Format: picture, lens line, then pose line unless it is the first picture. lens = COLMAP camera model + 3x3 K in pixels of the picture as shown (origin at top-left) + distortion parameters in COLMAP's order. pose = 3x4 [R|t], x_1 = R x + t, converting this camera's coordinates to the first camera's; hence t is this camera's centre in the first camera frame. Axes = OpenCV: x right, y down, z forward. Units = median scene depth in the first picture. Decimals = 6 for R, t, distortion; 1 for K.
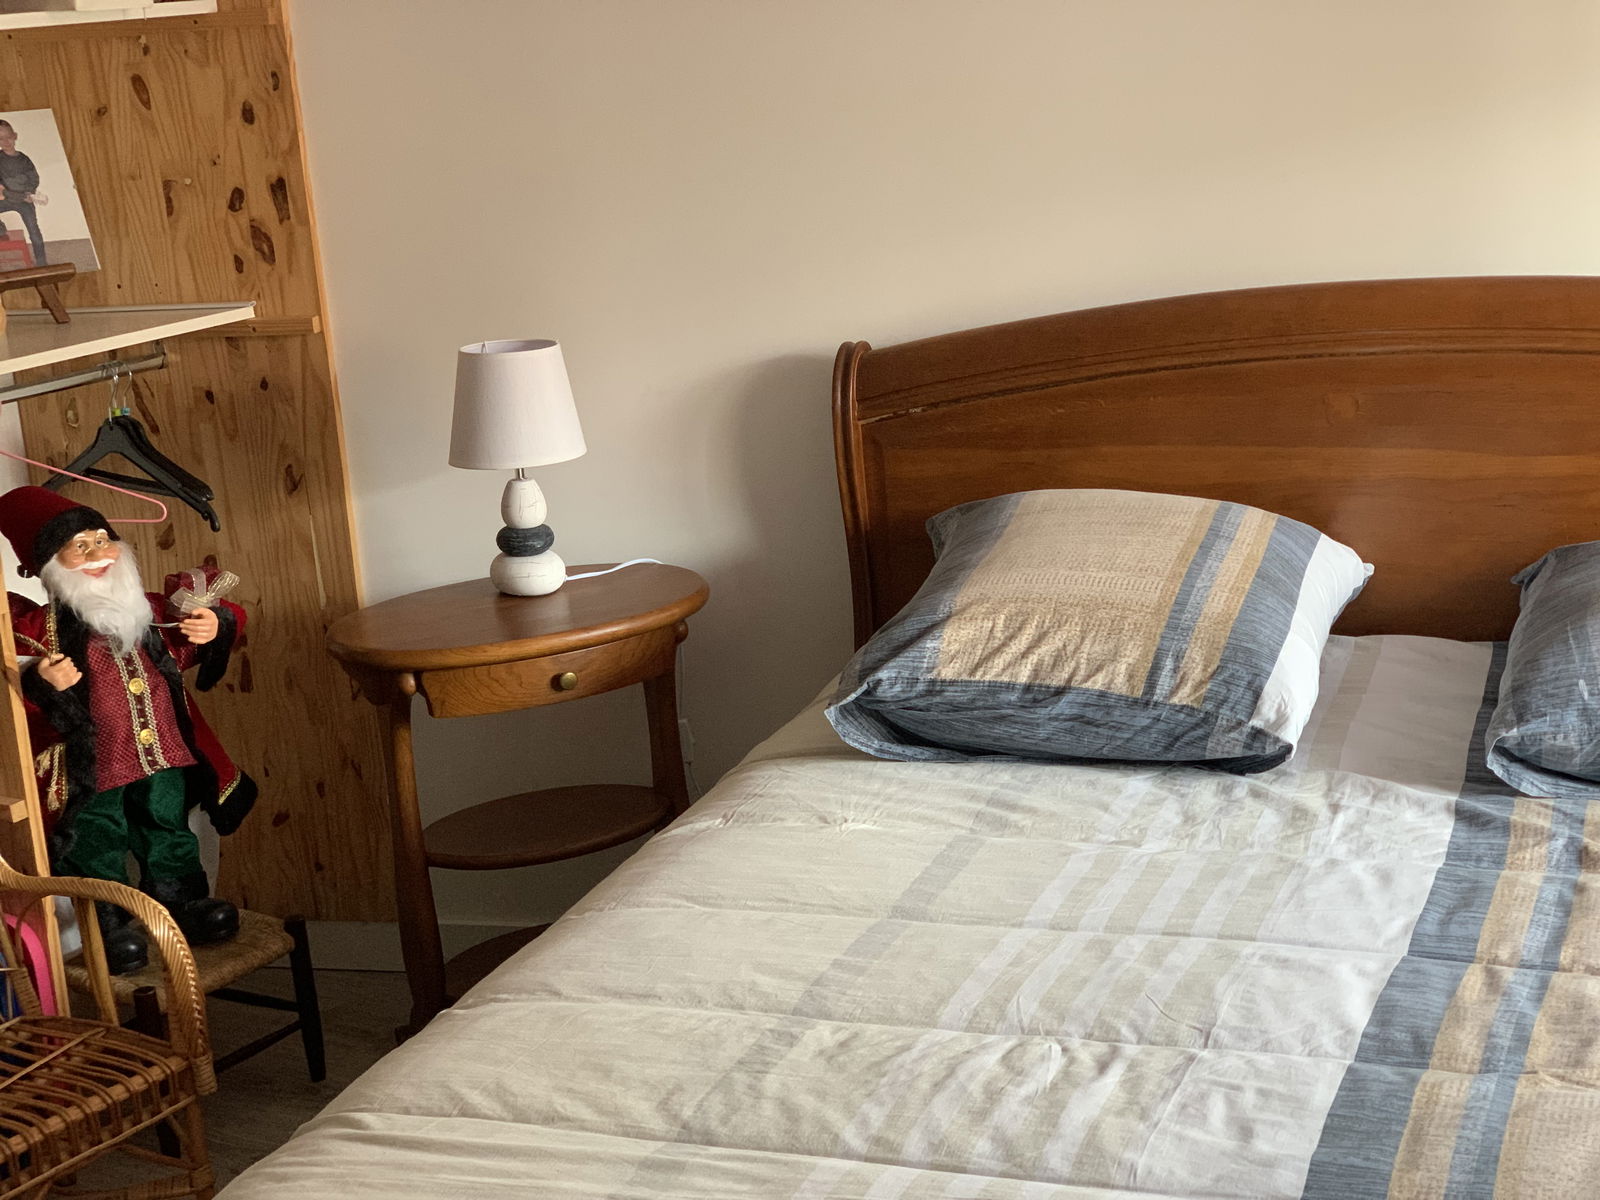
lens RADIAL K [[2370.7, 0, 800.0], [0, 2370.7, 600.0], [0, 0, 1]] dist [0.010002, 0.023568]
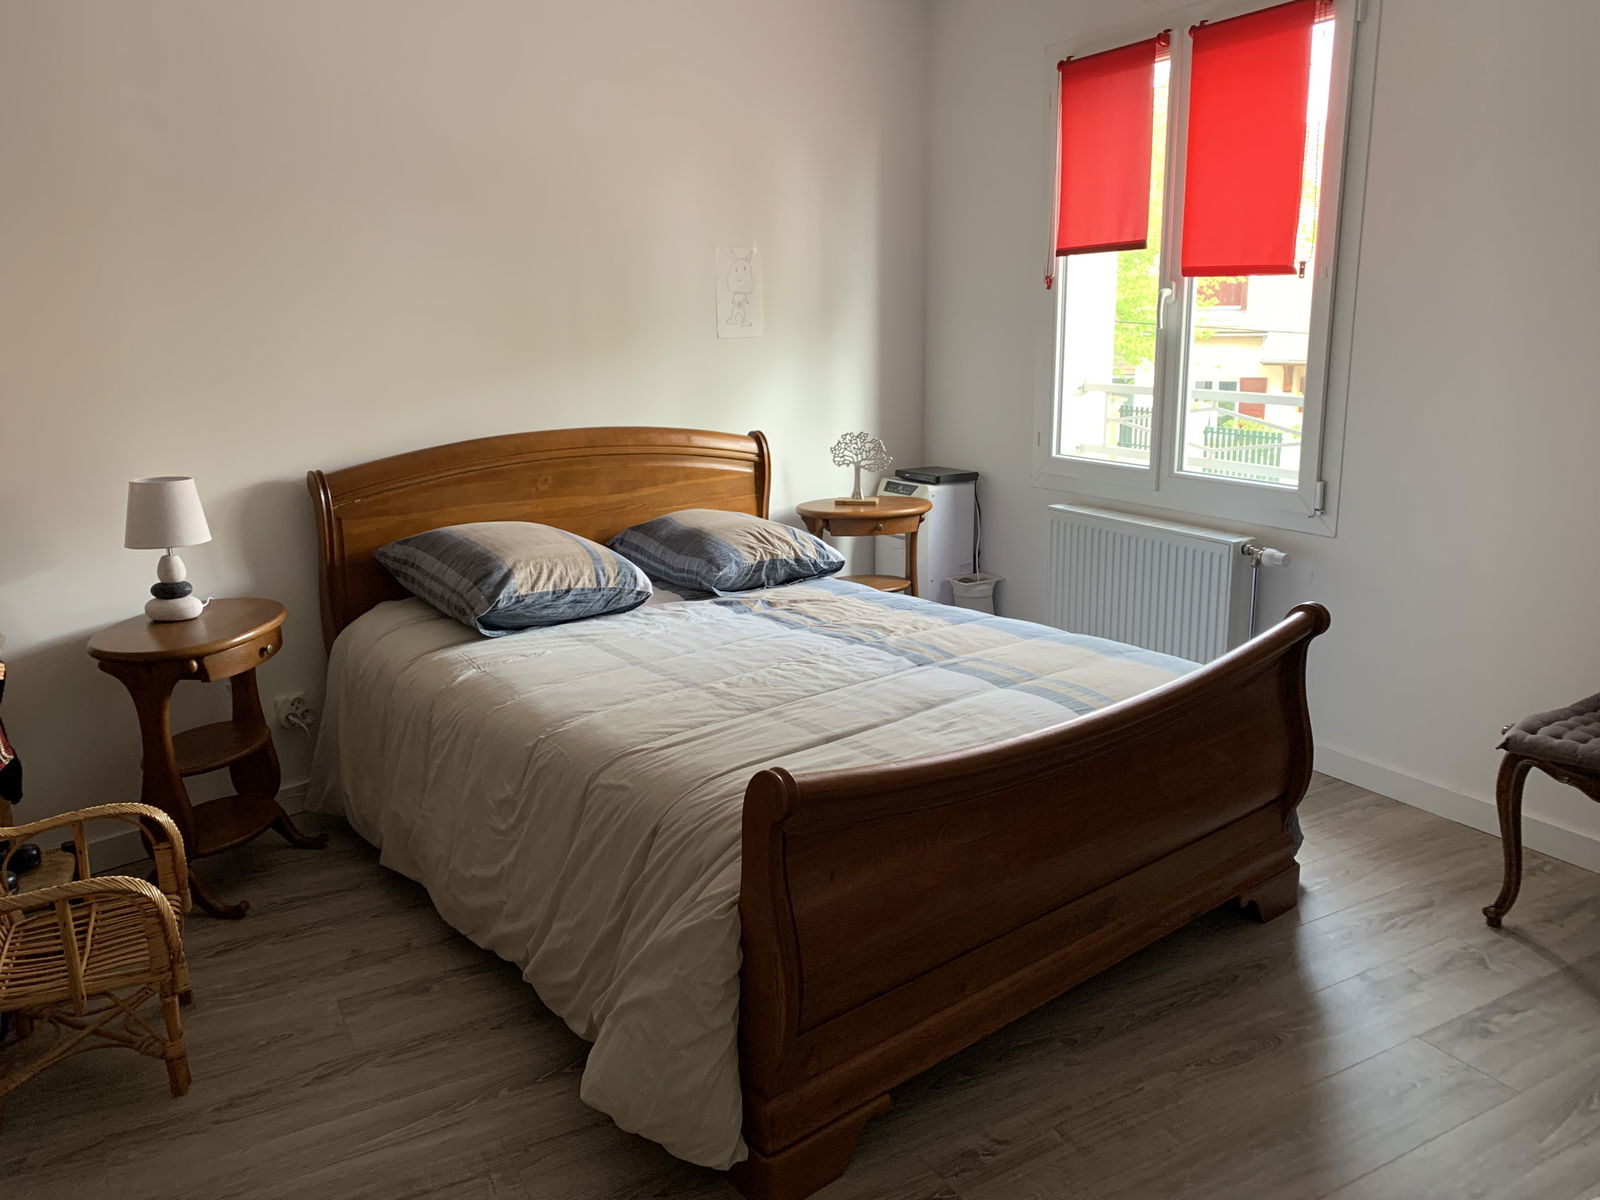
lens RADIAL K [[1263.8, 0, 800.0], [0, 1263.8, 600.0], [0, 0, 1]] dist [-0.003211, -0.002045]
pose [[0.462252, -0.125604, 0.877808, -0.941761], [0.184333, 0.981904, 0.043430, 0.036143], [-0.867378, 0.141733, 0.477040, 0.182600]]
